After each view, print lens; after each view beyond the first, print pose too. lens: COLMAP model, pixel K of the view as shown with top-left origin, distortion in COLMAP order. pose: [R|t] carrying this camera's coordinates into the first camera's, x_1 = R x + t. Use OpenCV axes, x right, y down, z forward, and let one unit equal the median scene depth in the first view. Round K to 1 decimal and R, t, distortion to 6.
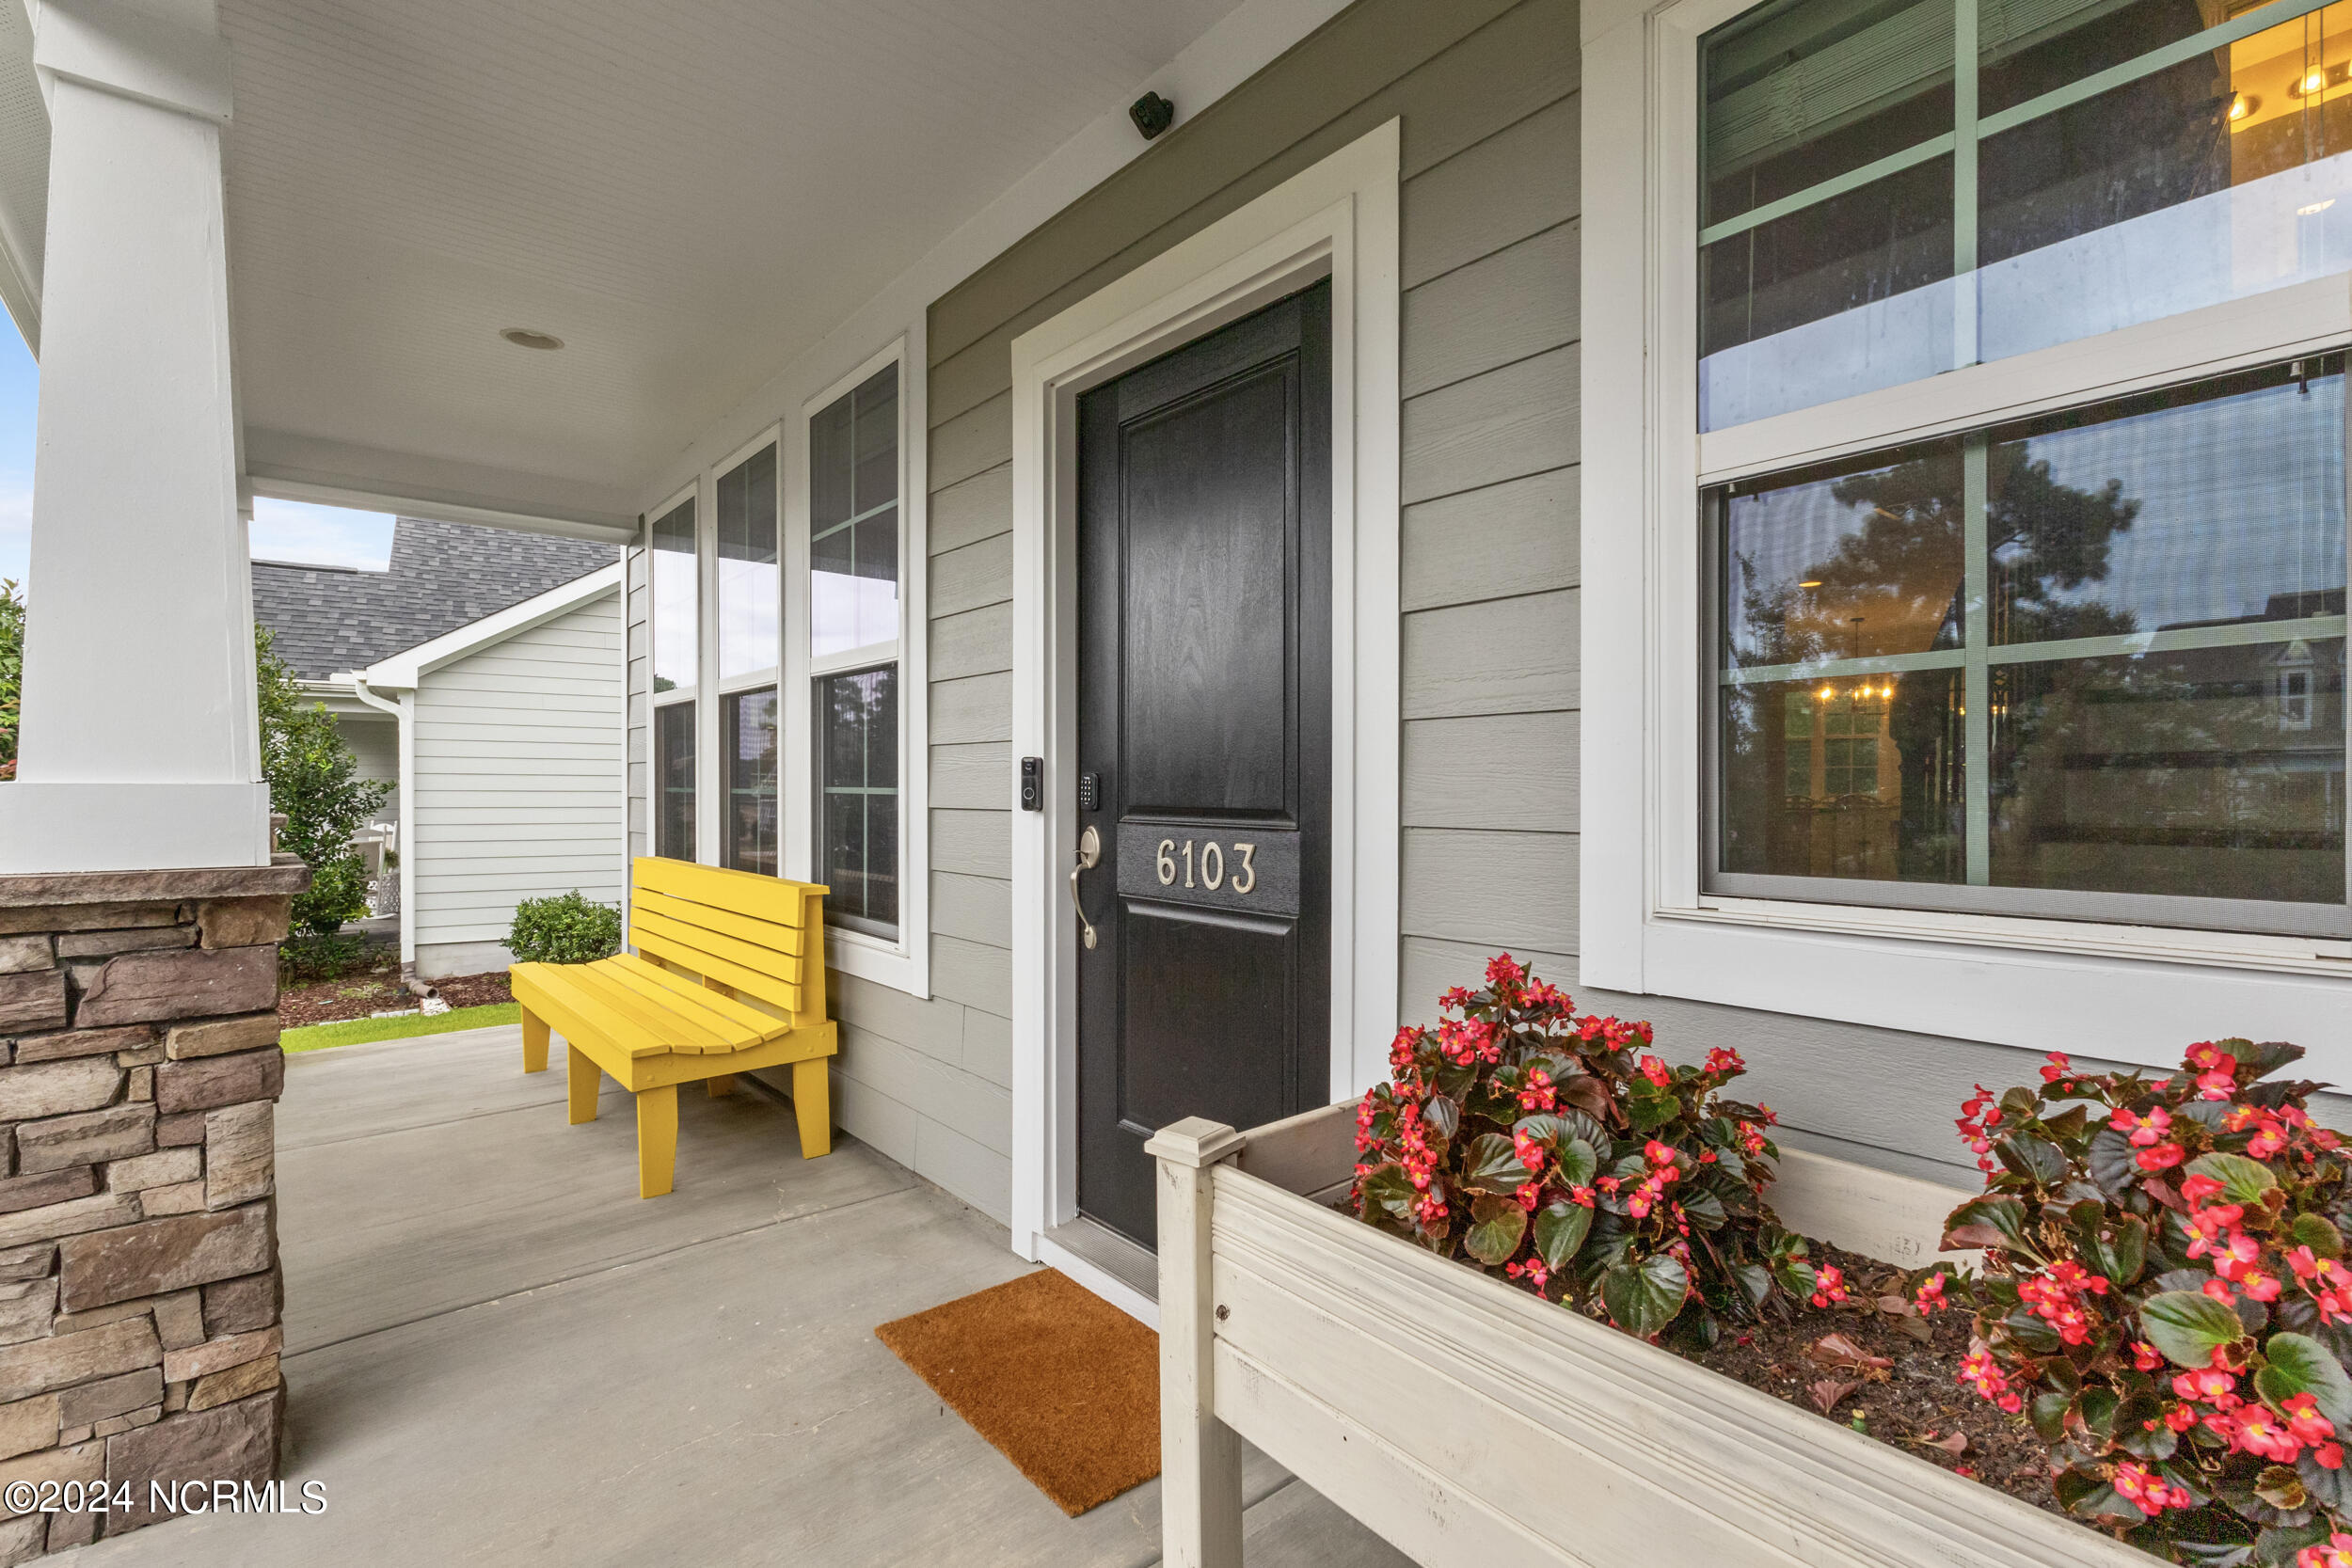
lens RADIAL K [[1086.9, 0, 1170.8], [0, 1086.9, 790.2], [0, 0, 1]] dist [-0.000804, -0.000165]
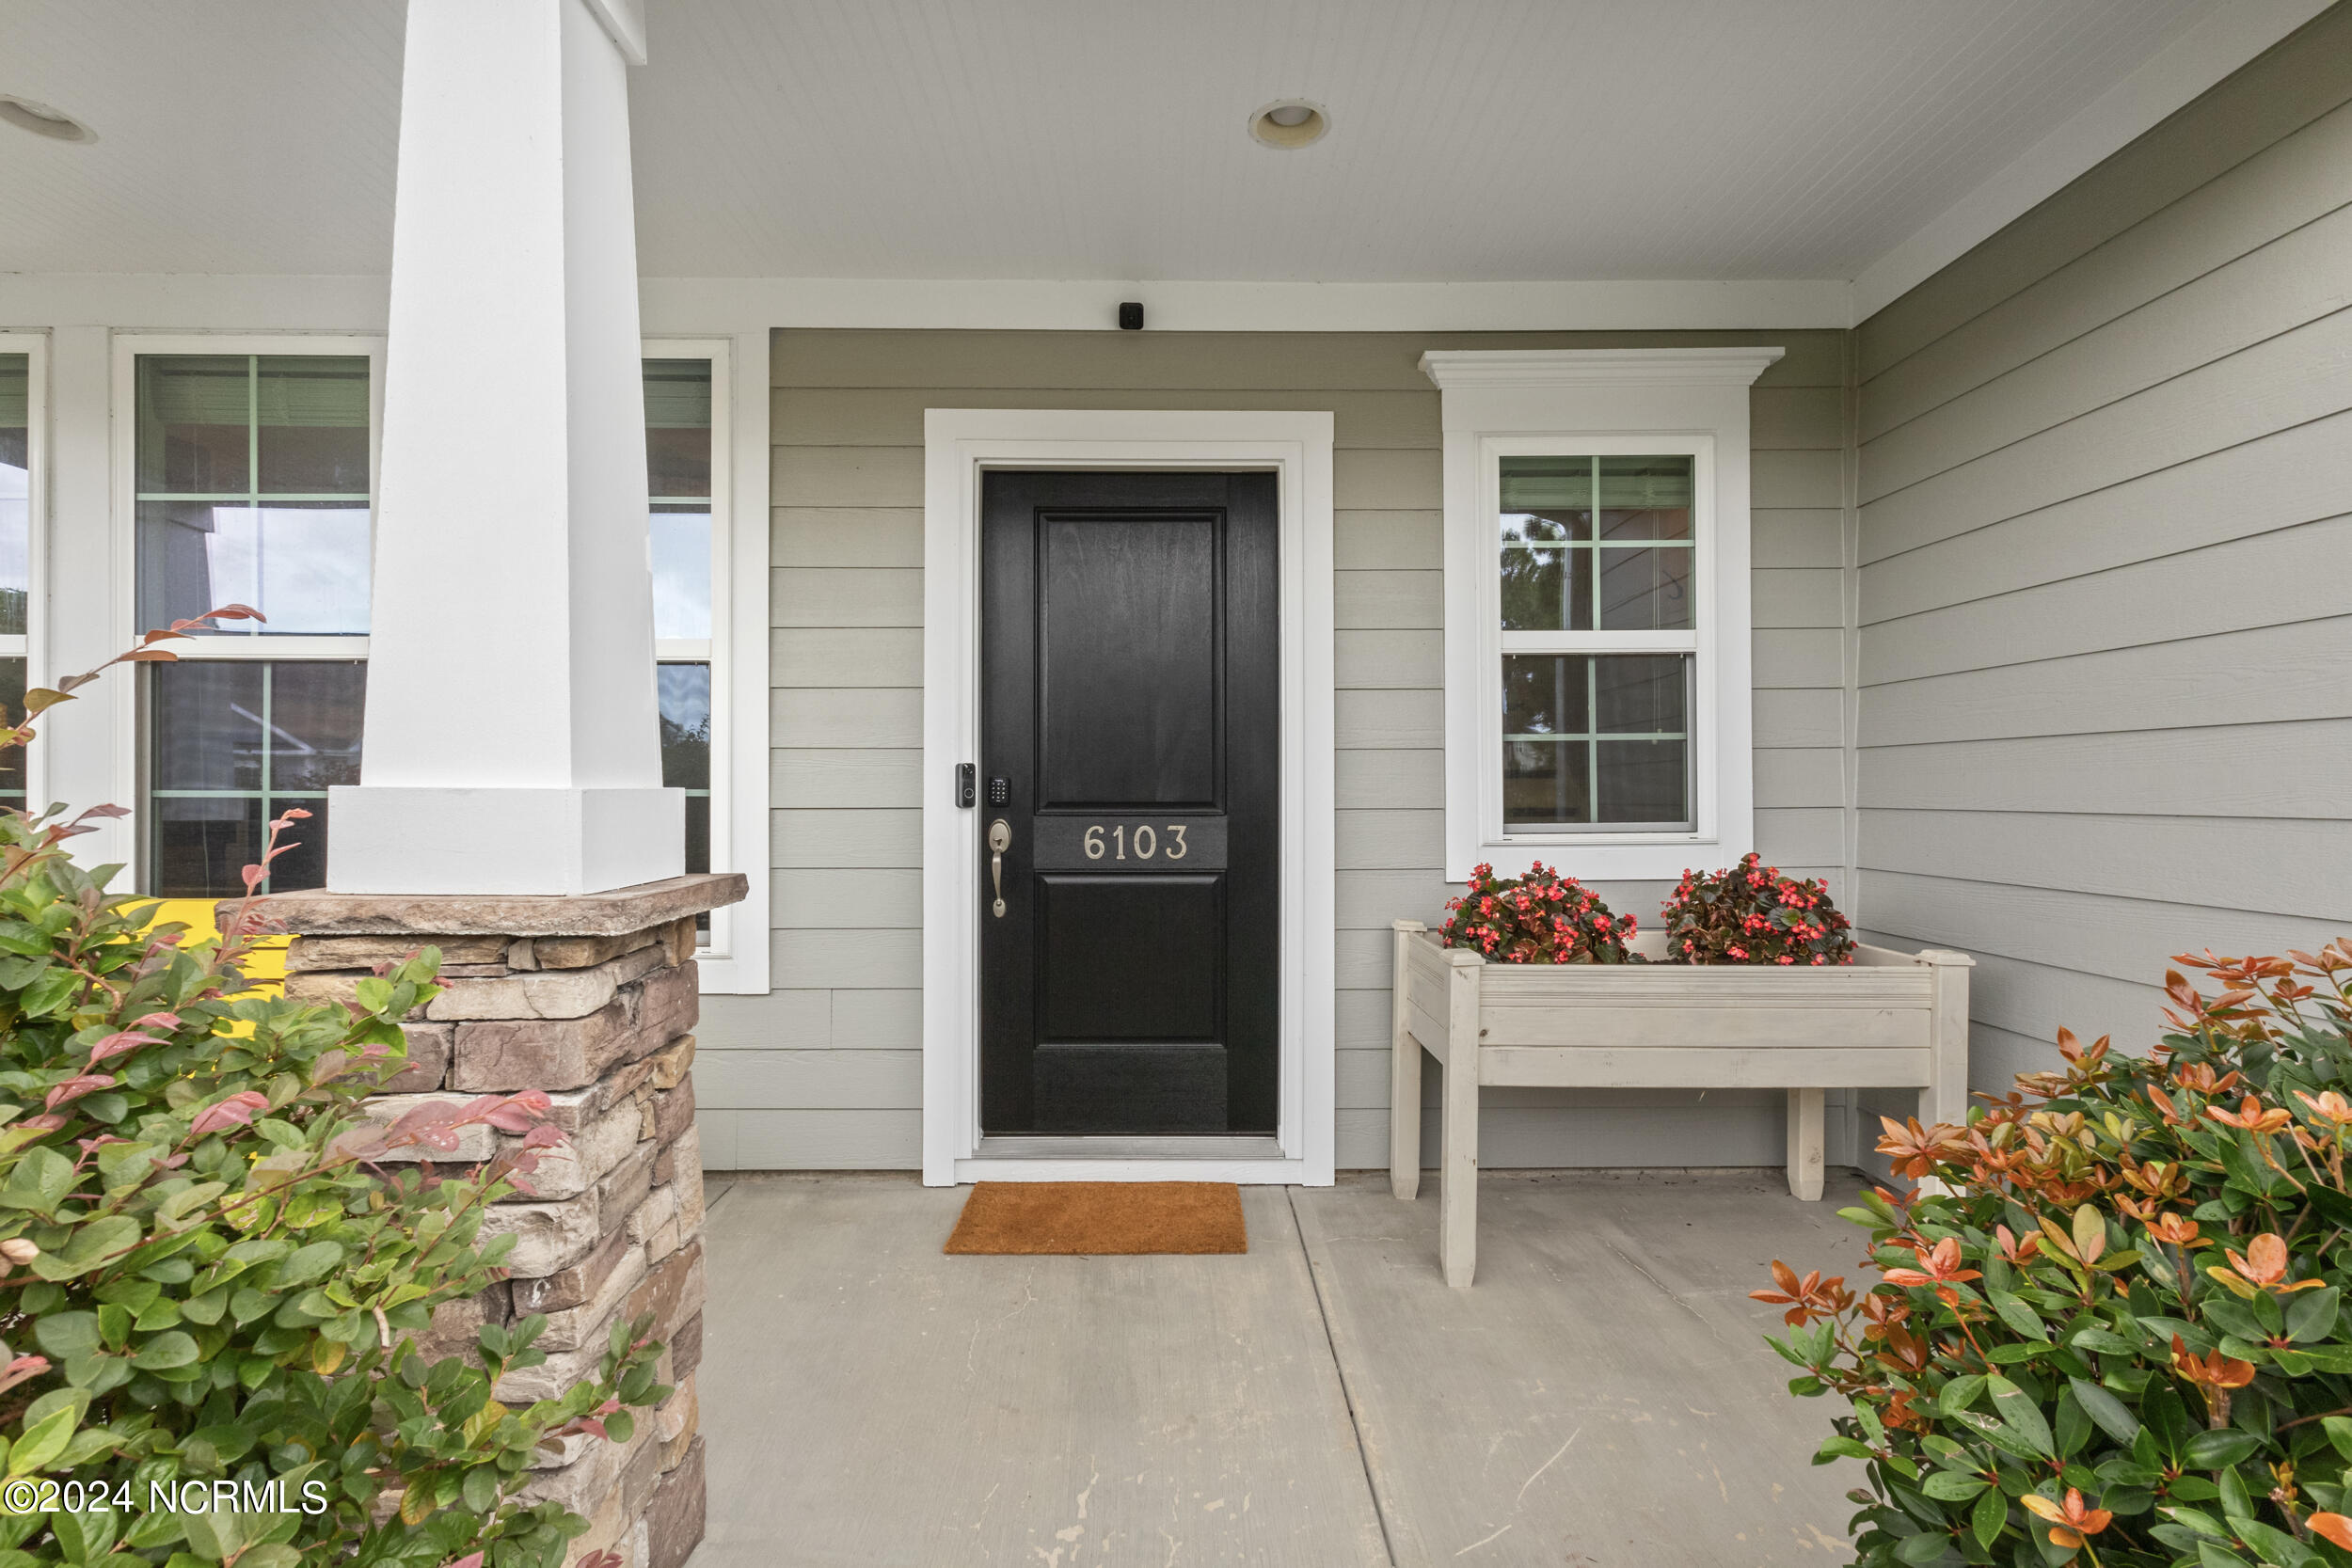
lens RADIAL K [[1086.9, 0, 1177.9], [0, 1086.9, 779.6], [0, 0, 1]] dist [-0.000804, -0.000165]
pose [[0.627011, -0.002757, 0.779005, -1.018652], [0.006340, 0.999979, -0.001564, -0.010565], [-0.778984, 0.005920, 0.627015, 0.062531]]
